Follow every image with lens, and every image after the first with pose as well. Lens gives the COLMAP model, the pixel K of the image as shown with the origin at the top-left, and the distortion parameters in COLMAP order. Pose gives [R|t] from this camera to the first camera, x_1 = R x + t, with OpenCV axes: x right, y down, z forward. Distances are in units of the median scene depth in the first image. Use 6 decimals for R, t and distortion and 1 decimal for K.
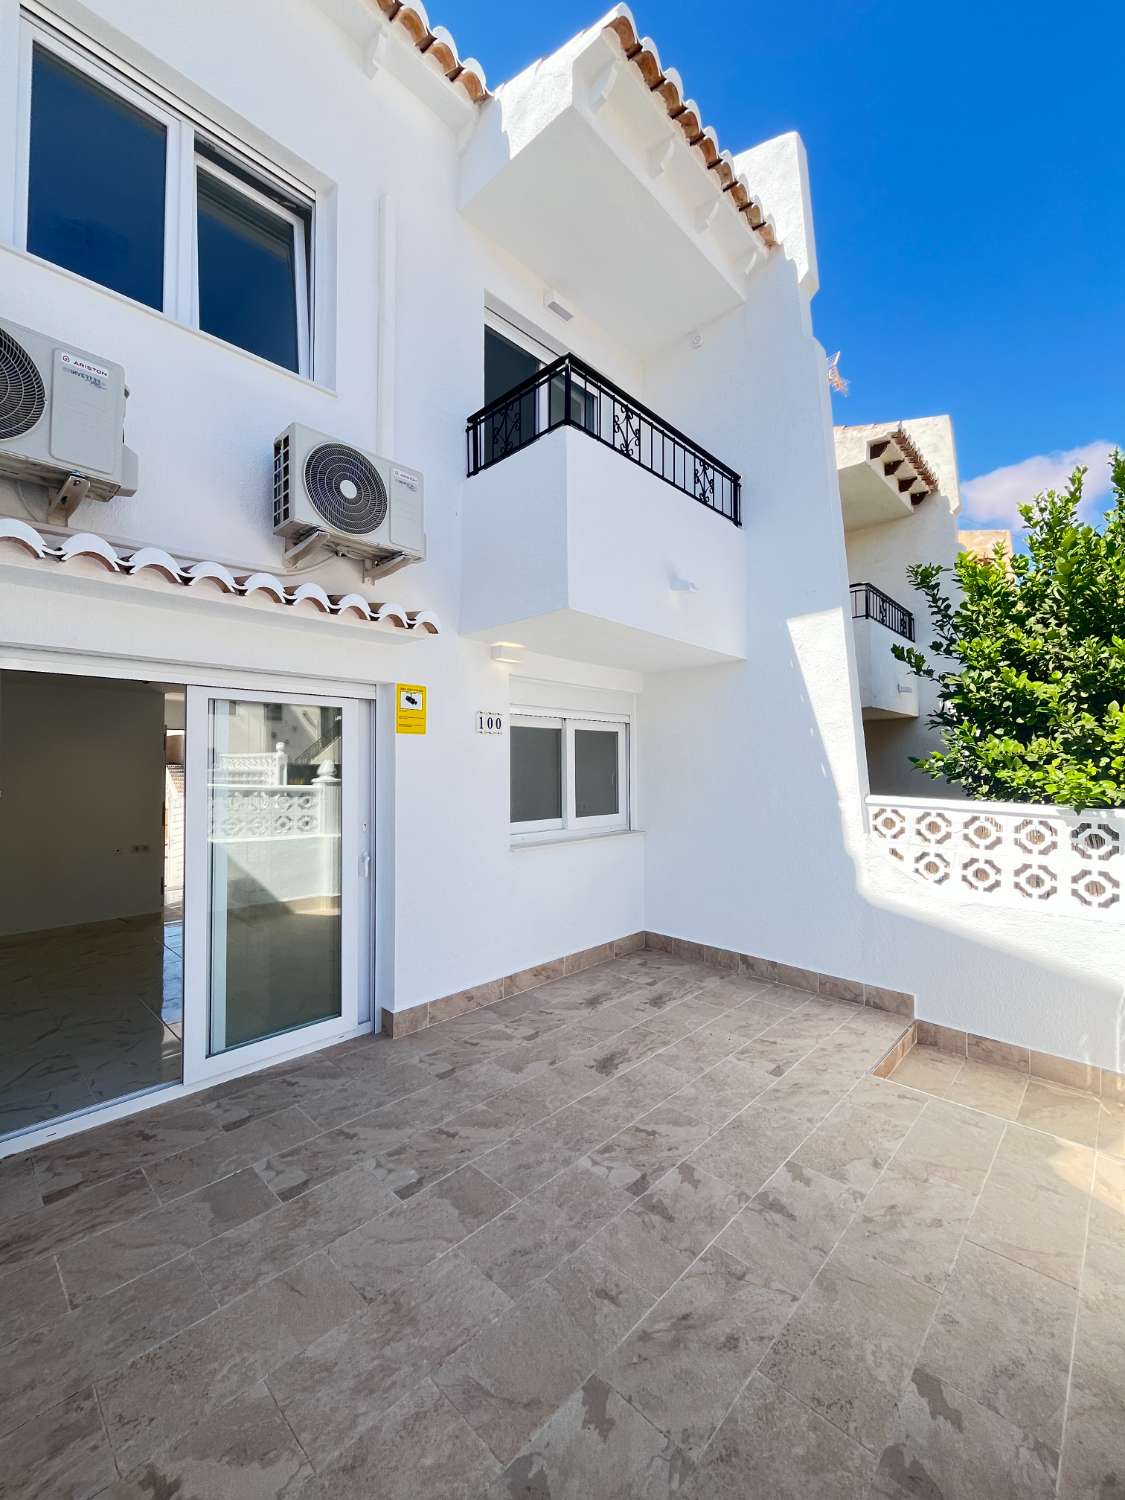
lens RADIAL K [[612.8, 0, 565.5], [0, 612.8, 748.3], [0, 0, 1]] dist [-0.003566, 0.000088]
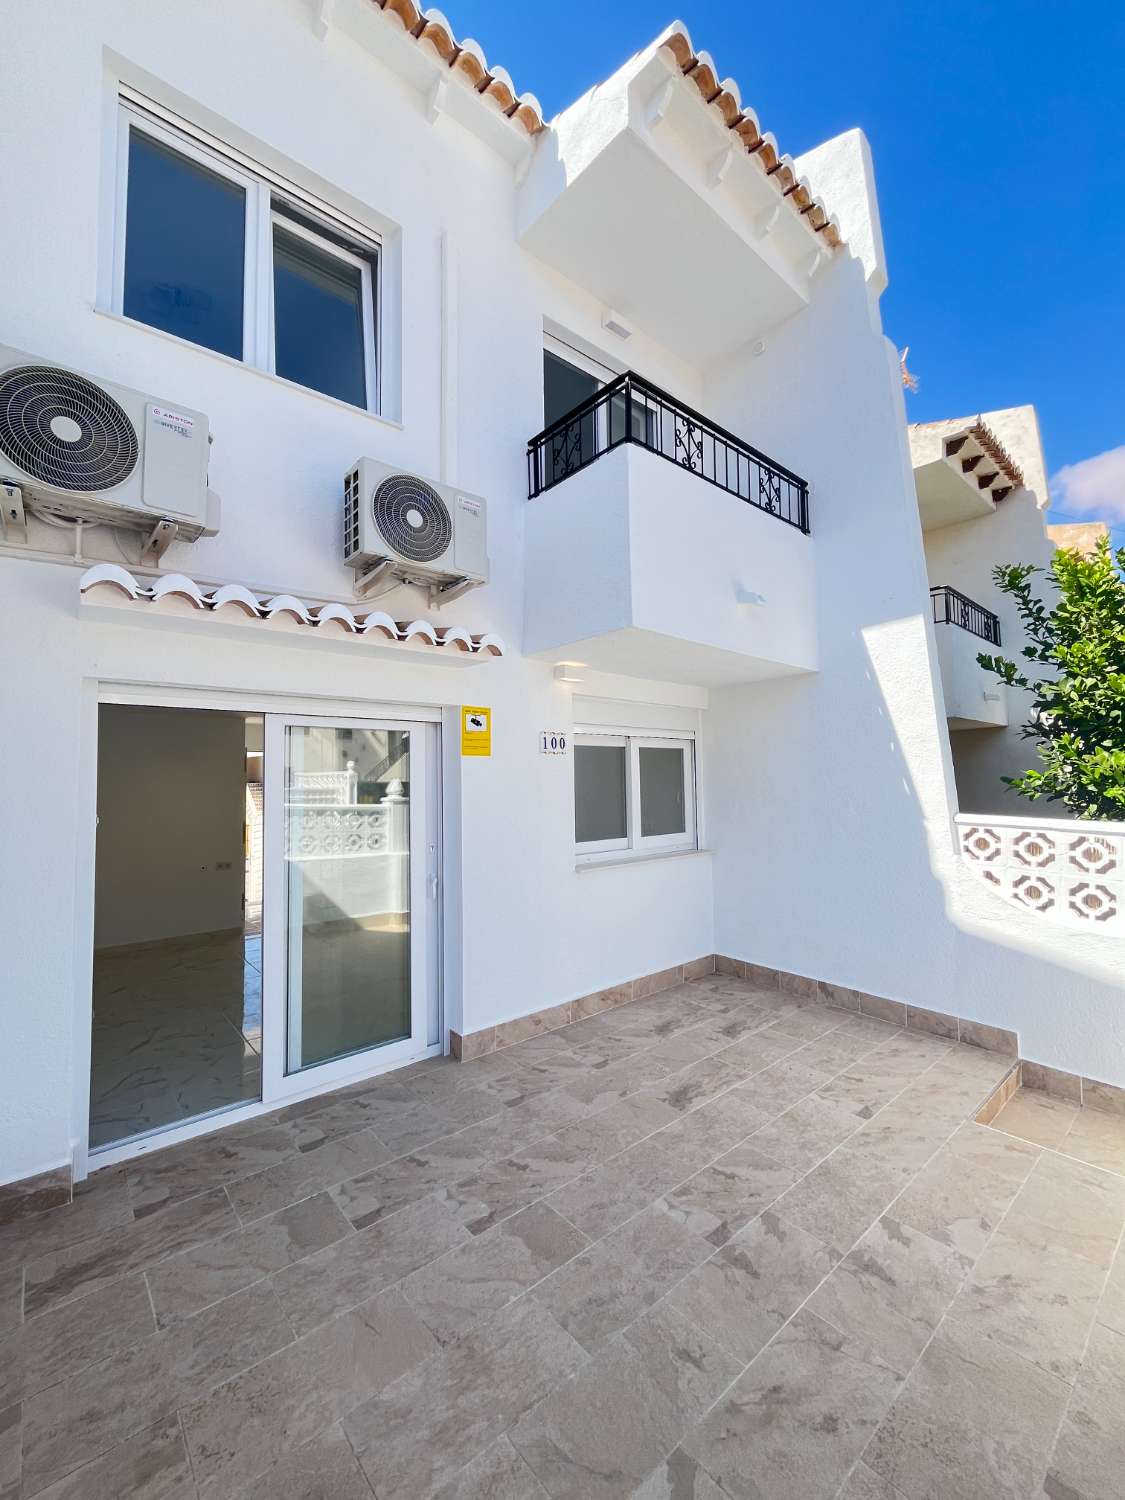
lens RADIAL K [[612.8, 0, 565.5], [0, 612.8, 748.0], [0, 0, 1]] dist [-0.003566, 0.000088]
pose [[0.995064, -0.015328, -0.098049, -0.008407], [0.013106, 0.999643, -0.023266, -0.011653], [0.098370, 0.021866, 0.994910, 0.014431]]
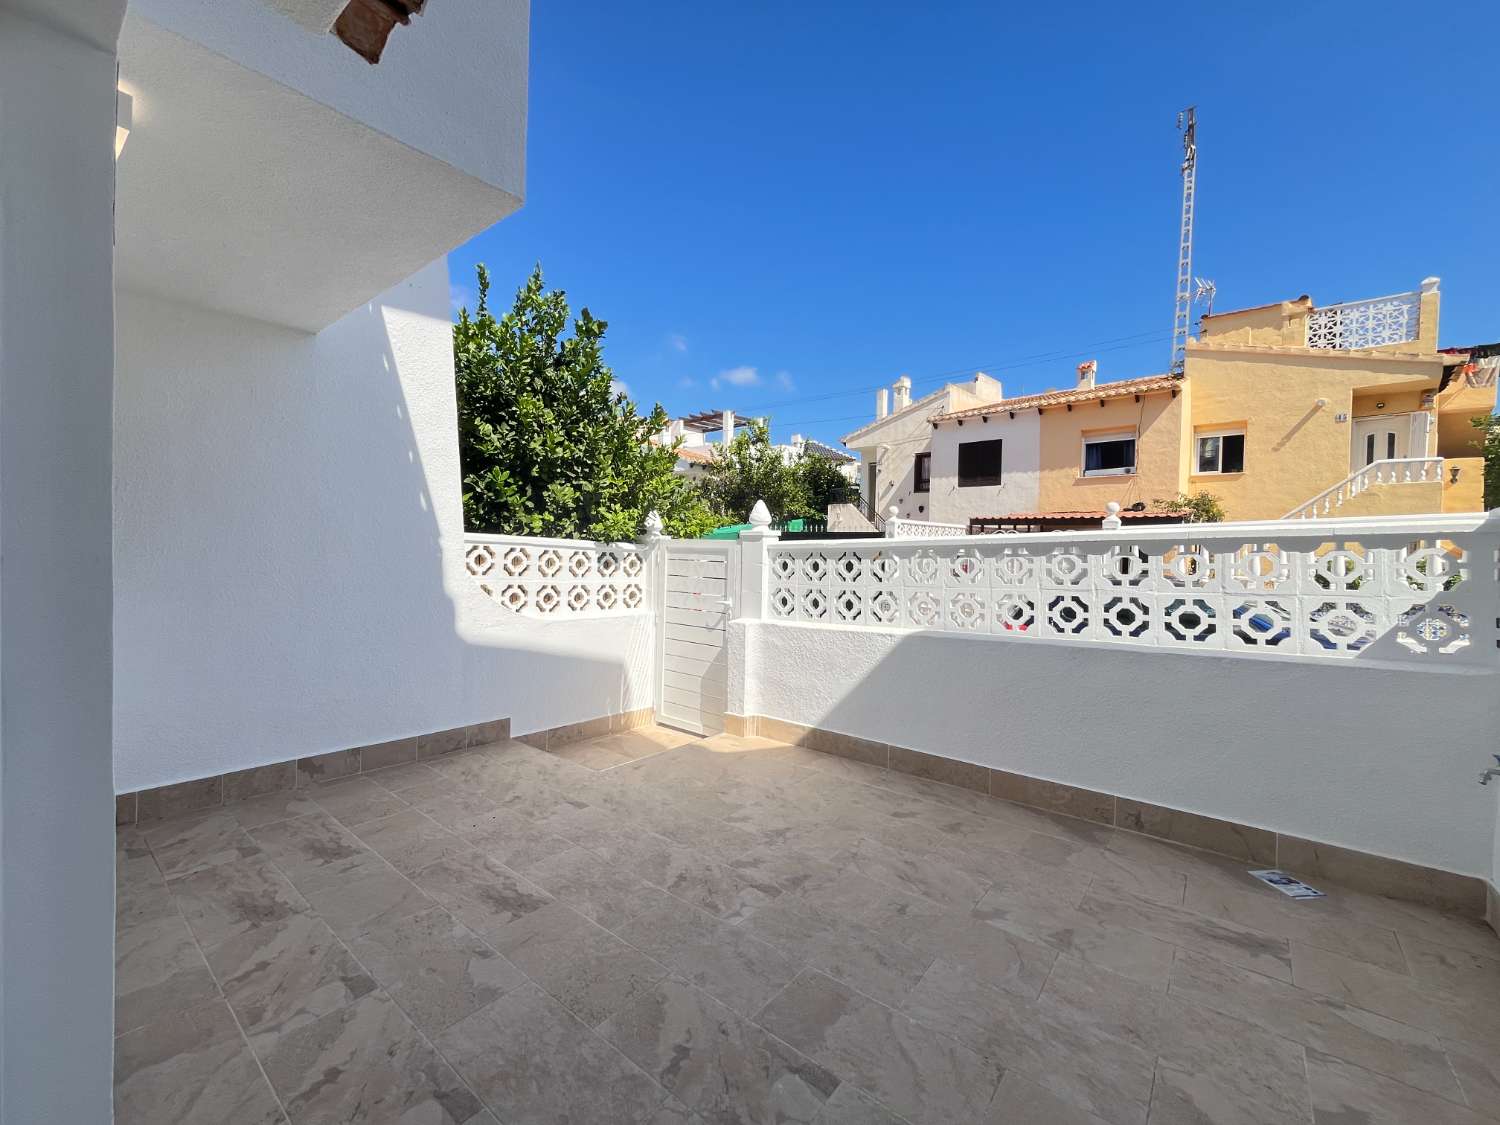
lens RADIAL K [[612.8, 0, 748.8], [0, 612.8, 558.8], [0, 0, 1]] dist [-0.003566, 0.000088]
pose [[-0.083244, -0.015523, 0.996408, -0.604138], [-0.053393, 0.998512, 0.011095, 0.102969], [-0.995098, -0.052278, -0.083949, 0.776945]]
